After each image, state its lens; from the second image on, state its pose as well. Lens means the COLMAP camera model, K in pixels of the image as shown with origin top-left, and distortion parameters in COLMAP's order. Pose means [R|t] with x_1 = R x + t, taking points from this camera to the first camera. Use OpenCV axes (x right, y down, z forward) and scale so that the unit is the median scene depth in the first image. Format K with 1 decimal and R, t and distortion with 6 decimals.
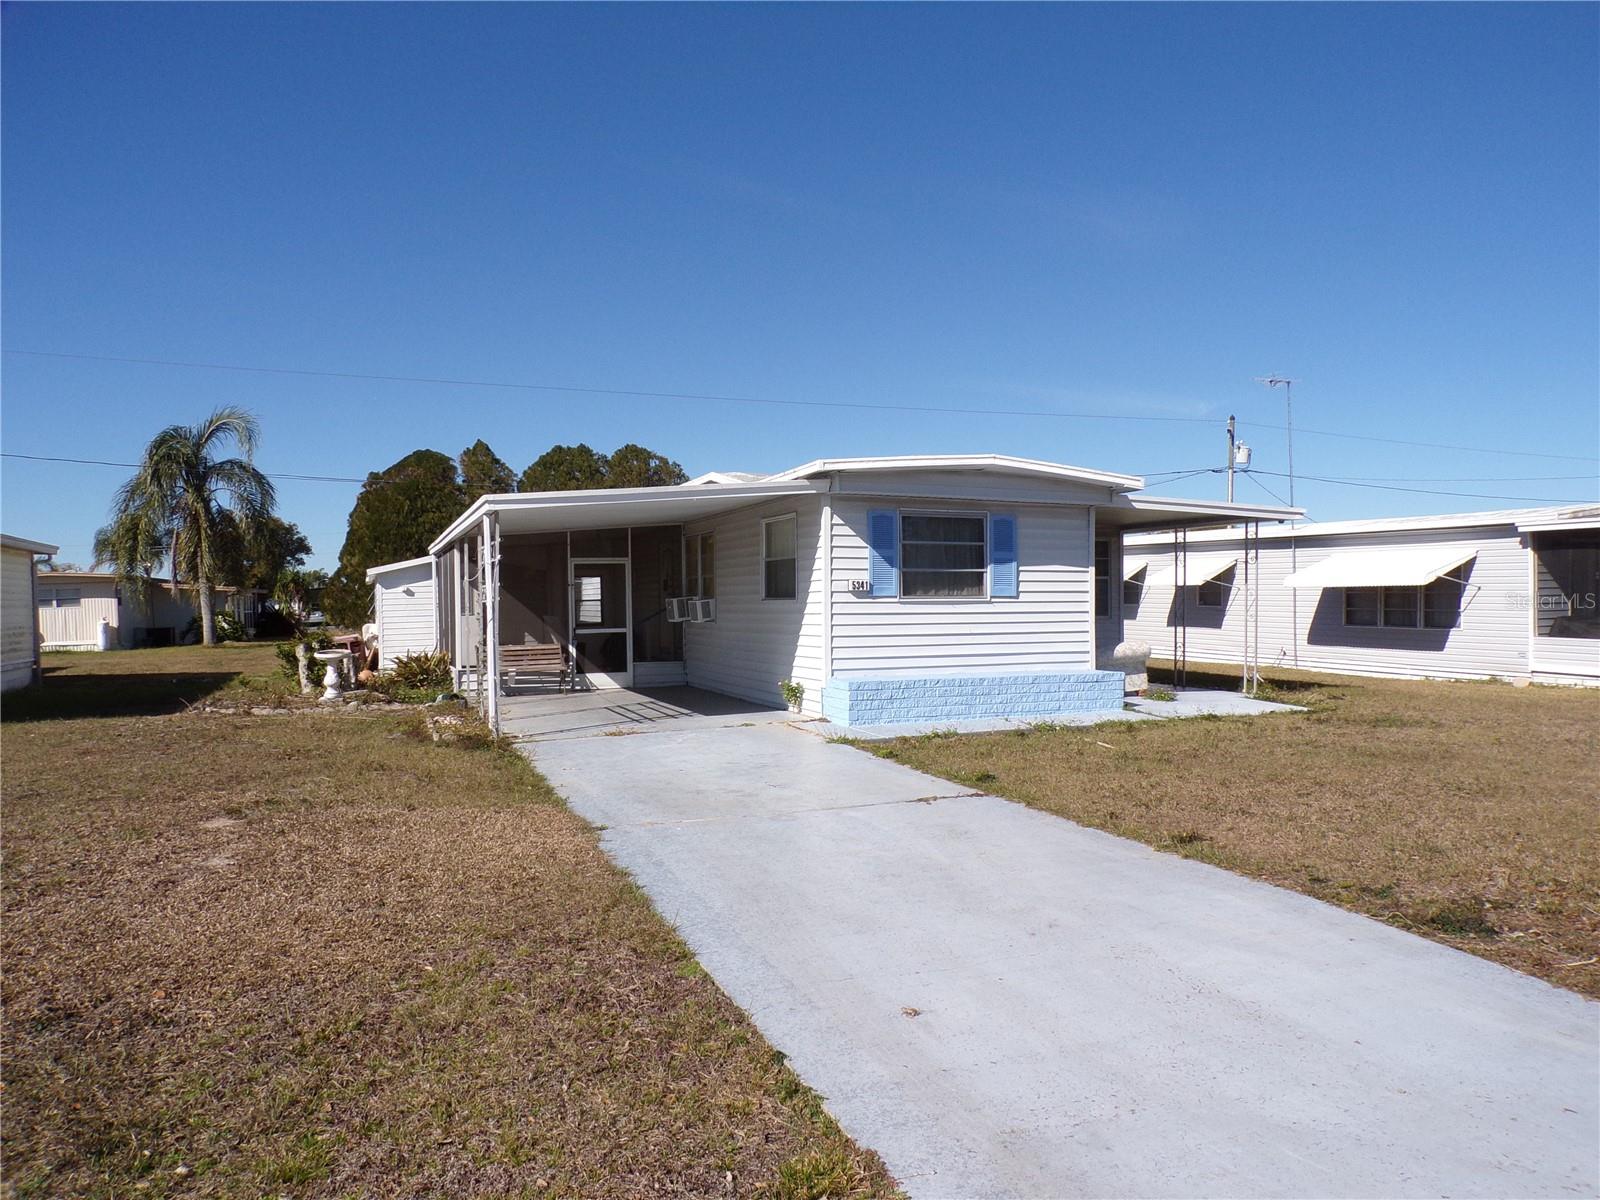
lens RADIAL K [[1080.8, 0, 800.0], [0, 1080.8, 600.0], [0, 0, 1]] dist [-0.001185, 0.000979]
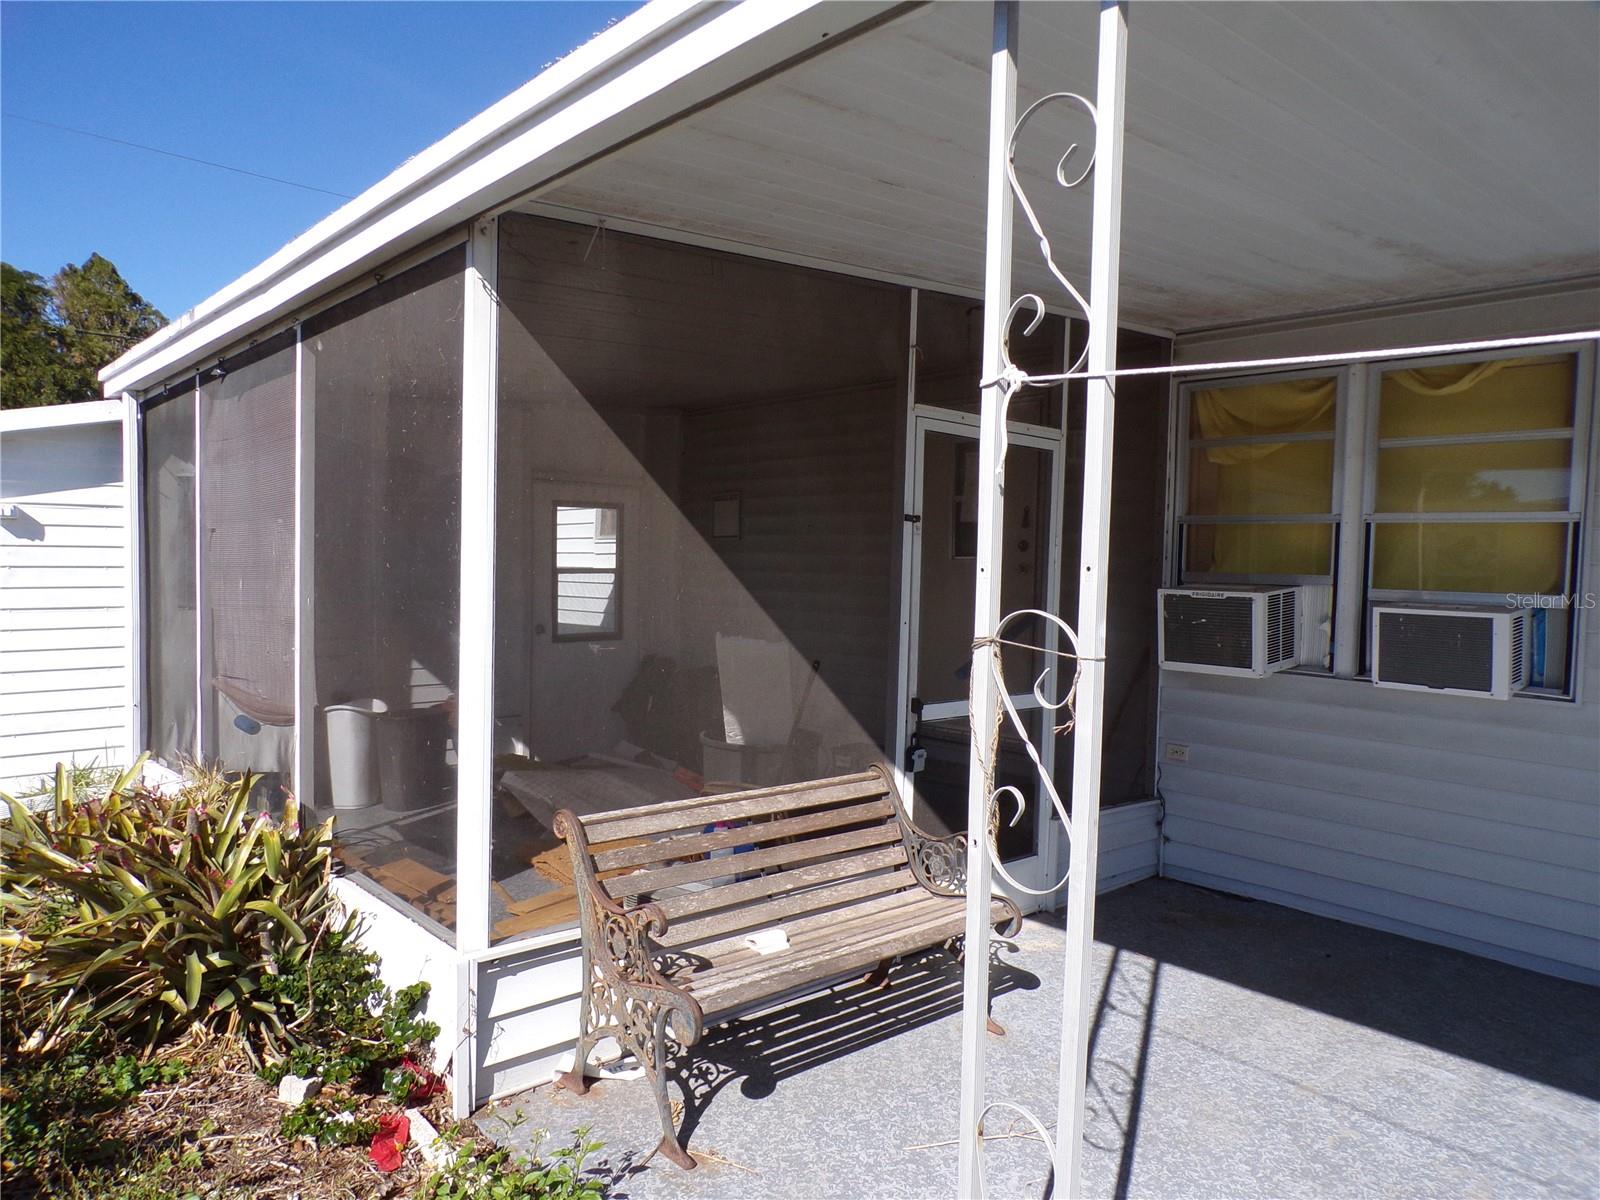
lens RADIAL K [[1080.8, 0, 800.0], [0, 1080.8, 600.0], [0, 0, 1]] dist [-0.001185, 0.000979]
pose [[0.938095, 0.019701, 0.345818, -0.391049], [-0.028446, 0.999391, 0.020232, 0.001567], [-0.345209, -0.028816, 0.938083, 0.970731]]
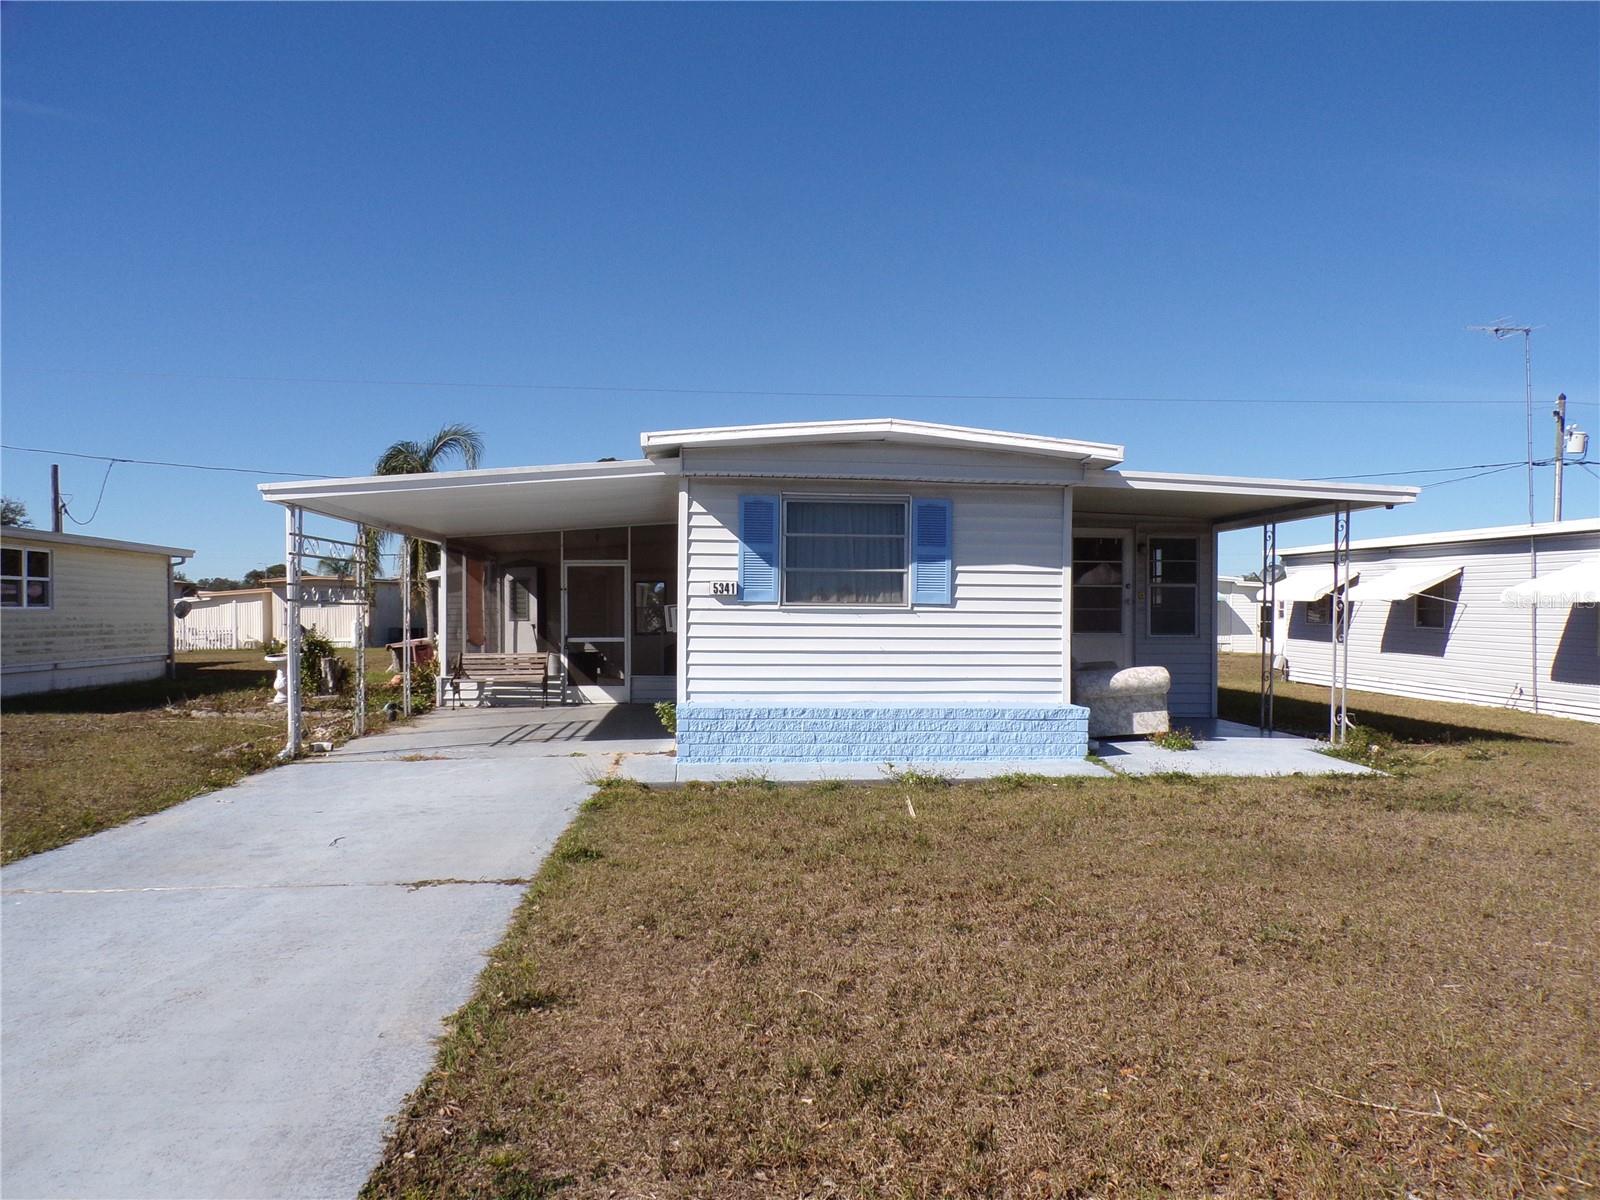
lens RADIAL K [[1062.1, 0, 800.0], [0, 1062.1, 600.0], [0, 0, 1]] dist [-0.003474, 0.001631]
pose [[0.952250, 0.009831, -0.305162, 0.322508], [-0.014542, 0.999808, -0.013170, 0.004723], [0.304973, 0.016979, 0.952210, 0.239724]]
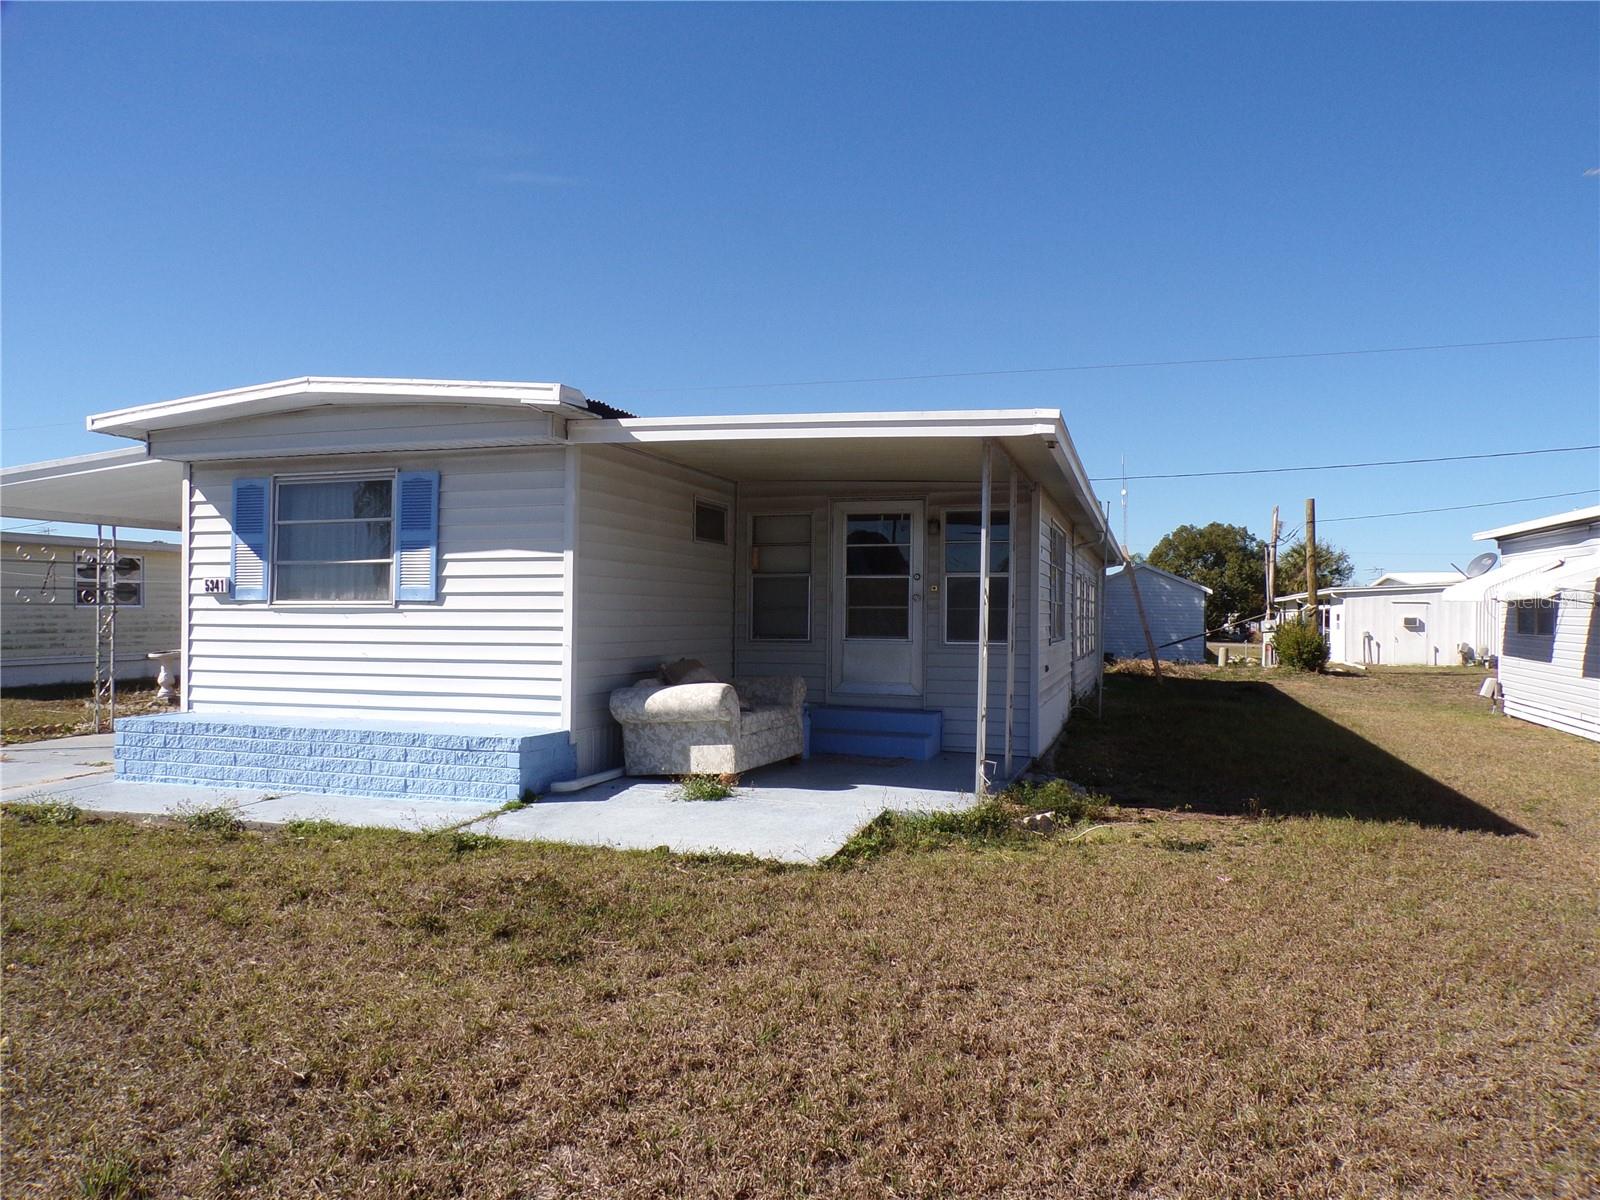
lens RADIAL K [[1080.8, 0, 800.0], [0, 1080.8, 600.0], [0, 0, 1]] dist [-0.001185, 0.000979]
pose [[0.754662, -0.003475, -0.656105, 0.750201], [-0.009995, 0.999809, -0.016792, 0.004063], [0.656038, 0.019230, 0.754483, 0.654646]]
